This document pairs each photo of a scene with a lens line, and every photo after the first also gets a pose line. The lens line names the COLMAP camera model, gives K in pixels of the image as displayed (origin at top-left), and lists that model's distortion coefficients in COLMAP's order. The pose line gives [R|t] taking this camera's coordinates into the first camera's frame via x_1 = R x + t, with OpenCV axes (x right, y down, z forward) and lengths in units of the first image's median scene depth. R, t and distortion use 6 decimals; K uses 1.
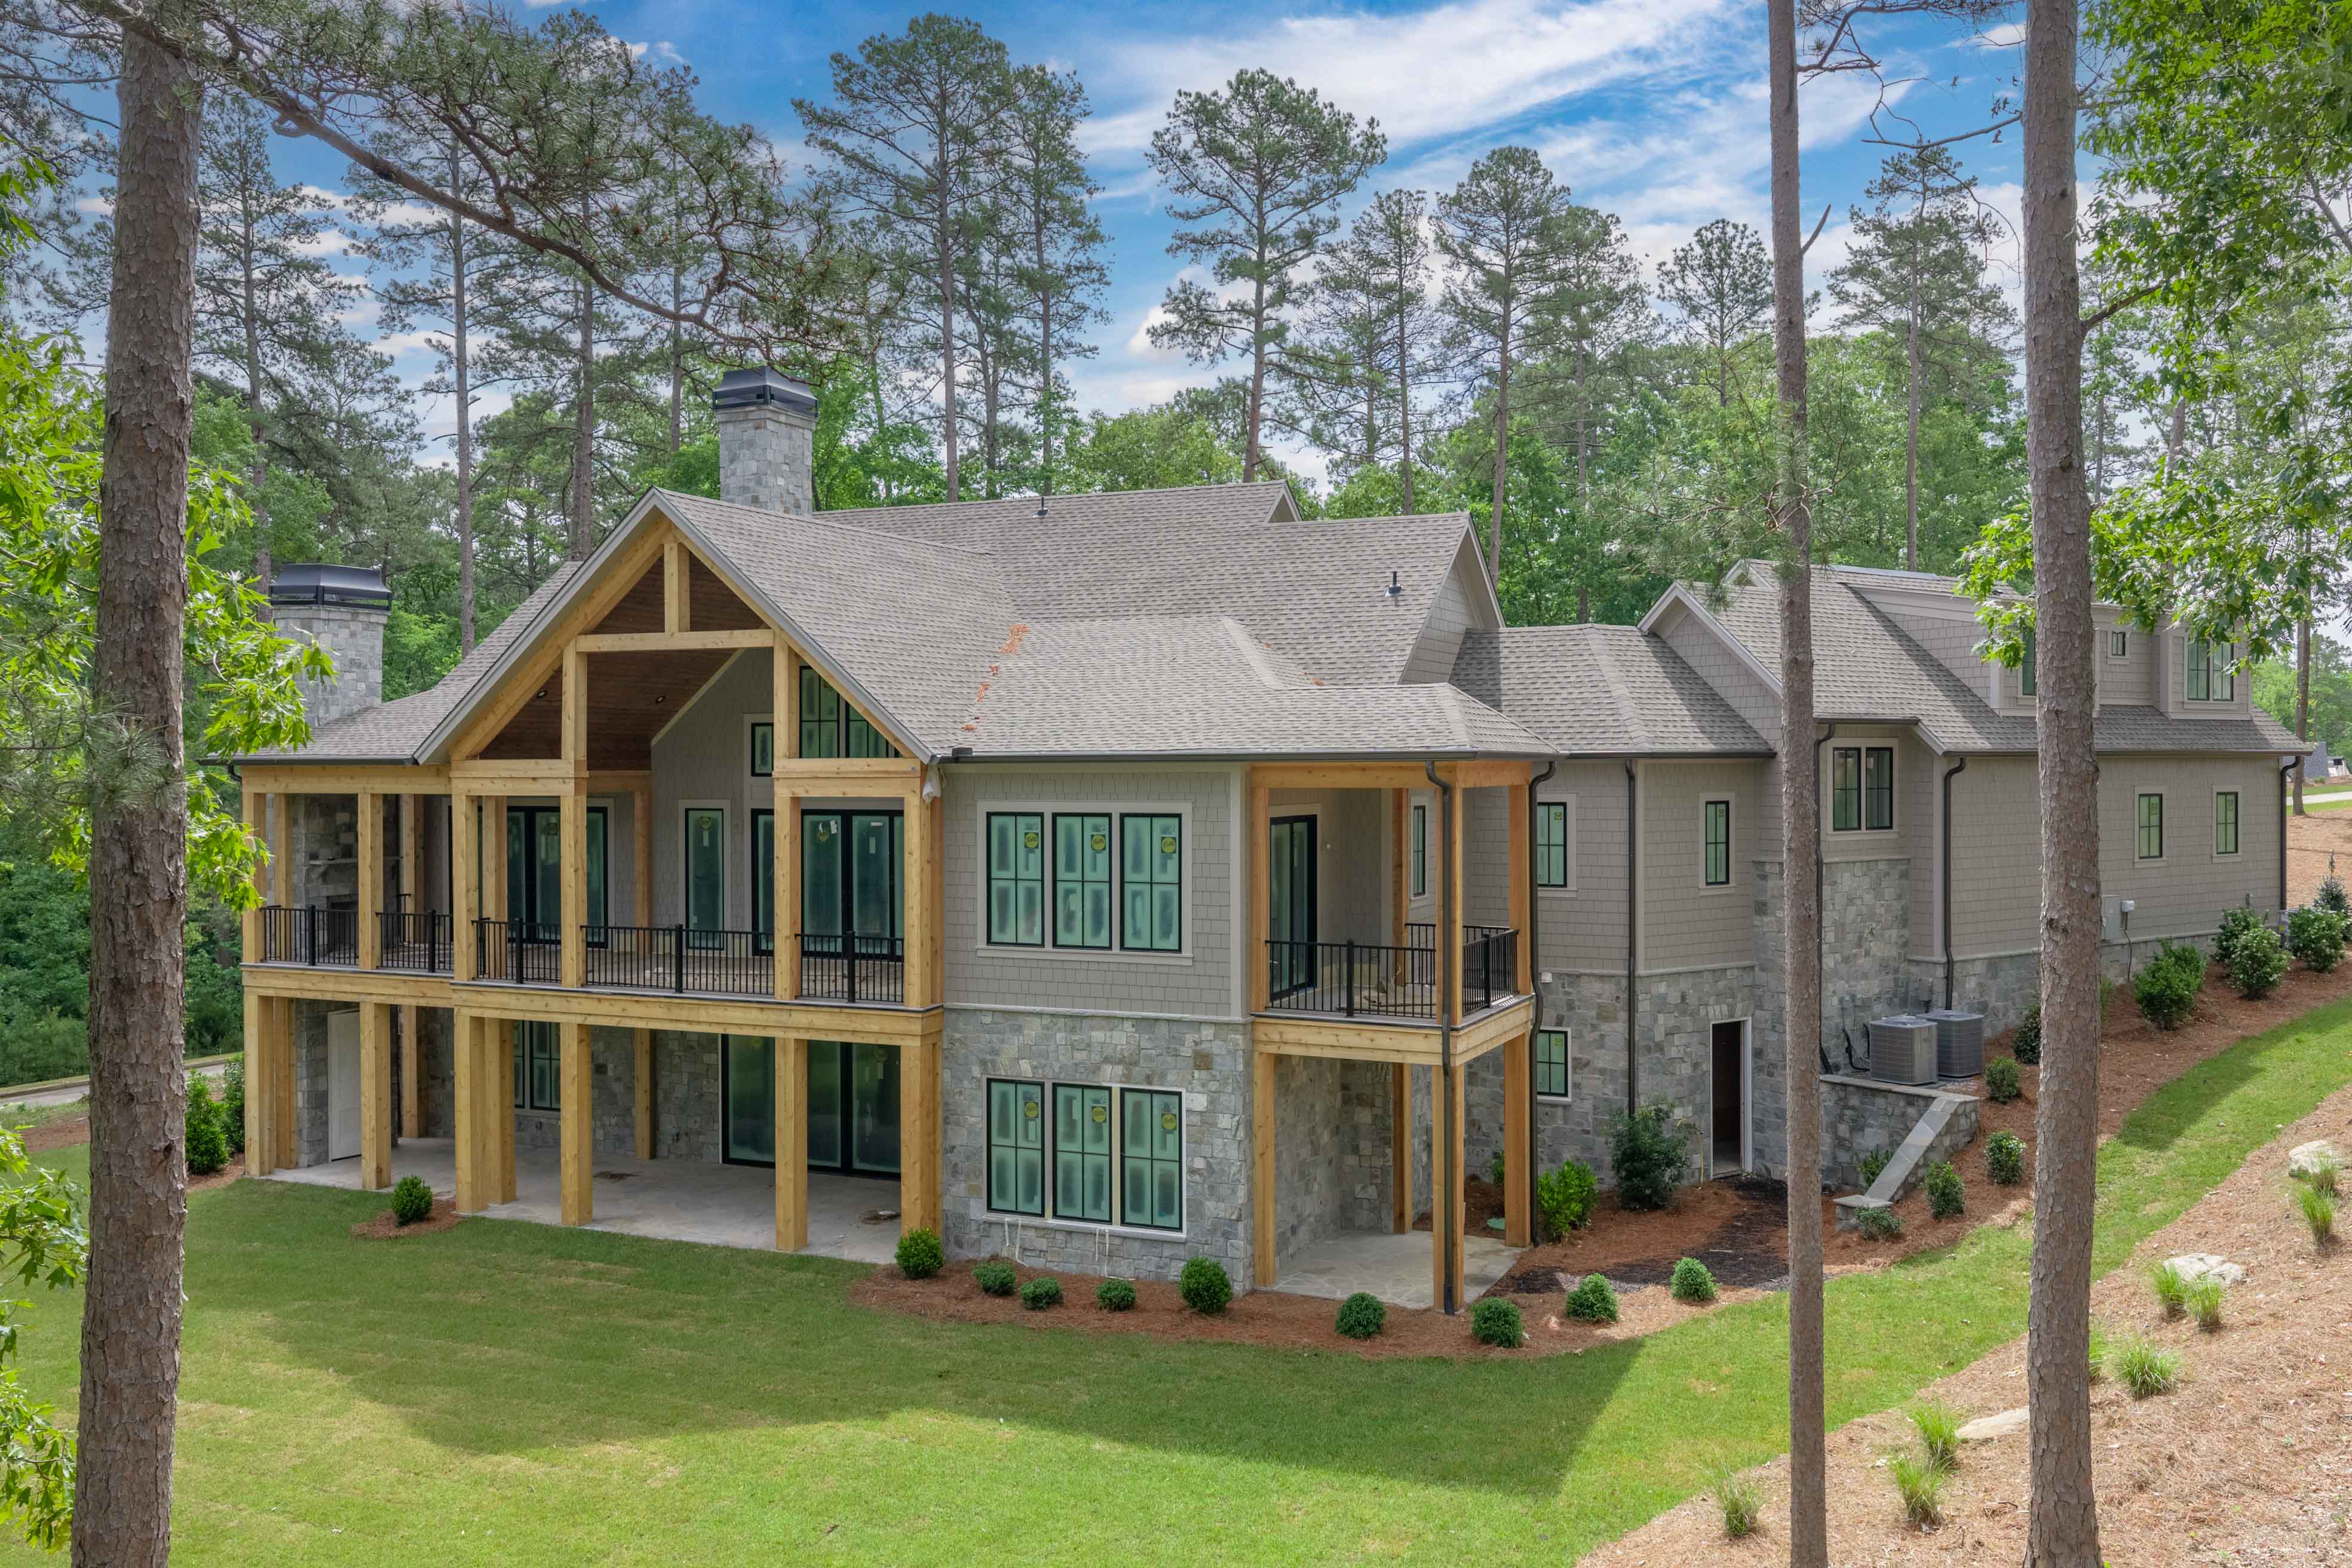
lens RADIAL K [[1948.3, 0, 1177.1], [0, 1948.3, 774.0], [0, 0, 1]] dist [0.021527, -0.038330]
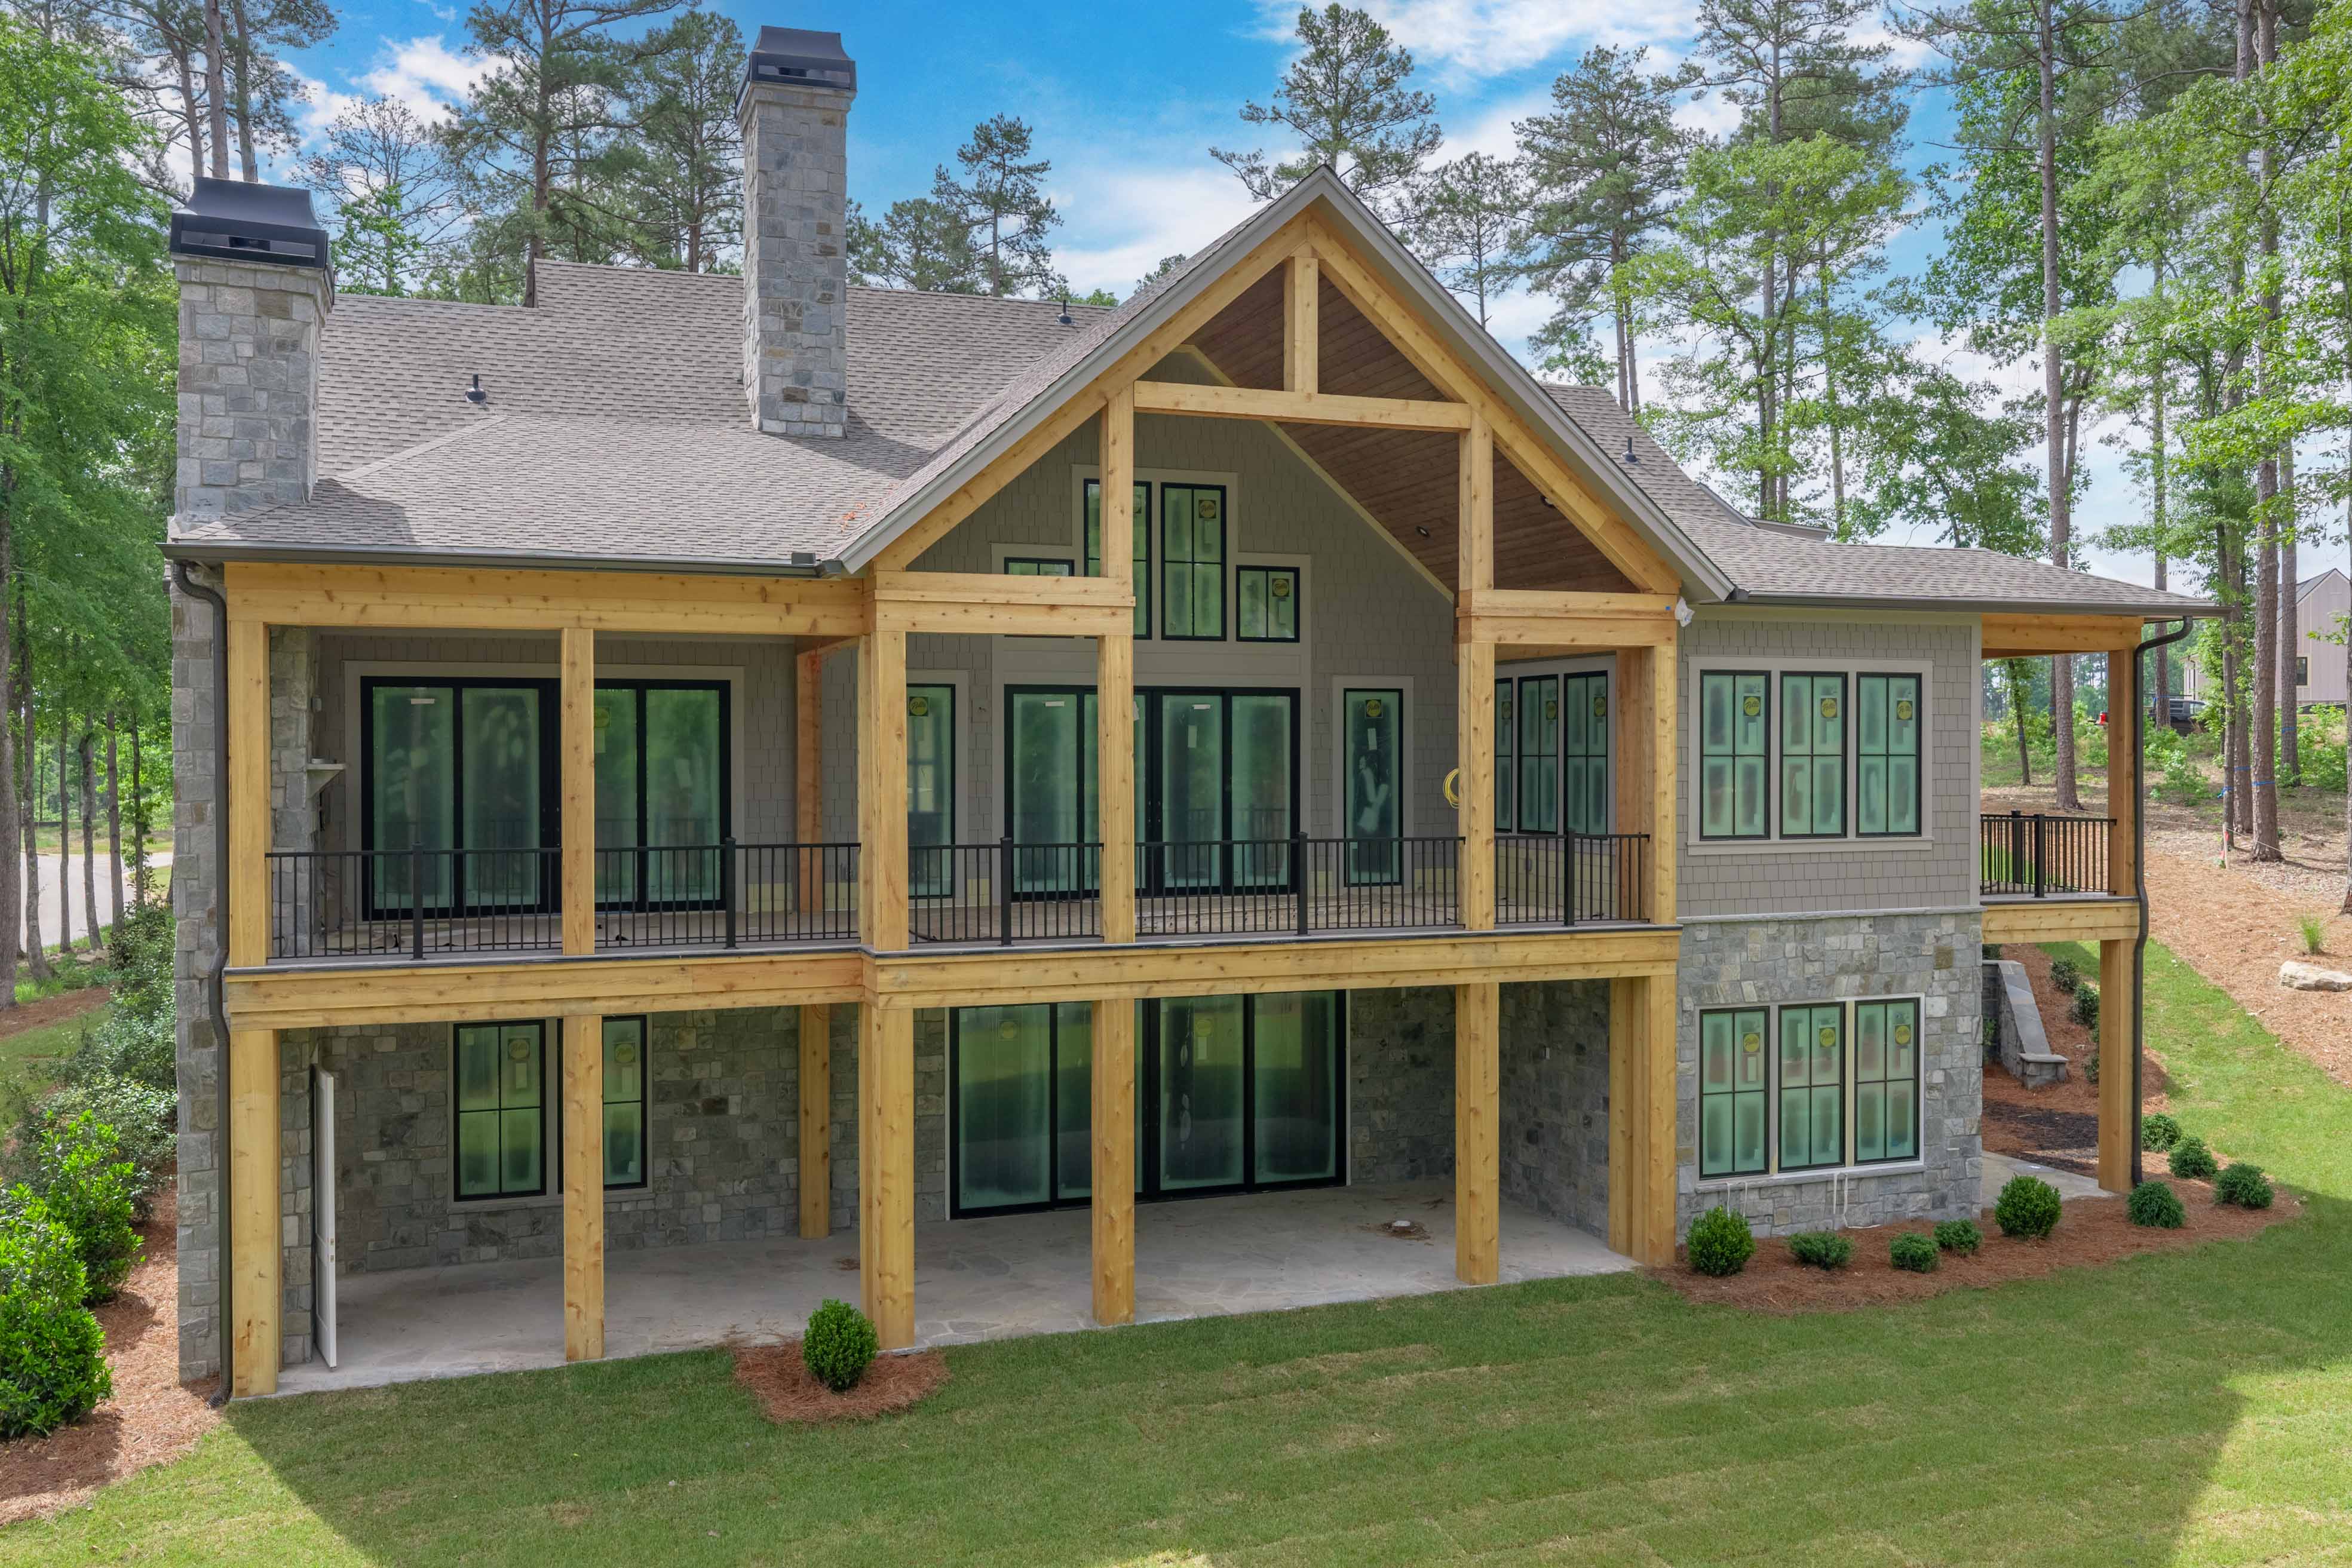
lens RADIAL K [[1943.8, 0, 1176.0], [0, 1943.8, 784.0], [0, 0, 1]] dist [0.026463, -0.053950]
pose [[0.715171, -0.007966, 0.698904, -0.803500], [0.005001, 0.999968, 0.006279, 0.059782], [-0.698931, -0.000995, 0.715188, 0.592953]]
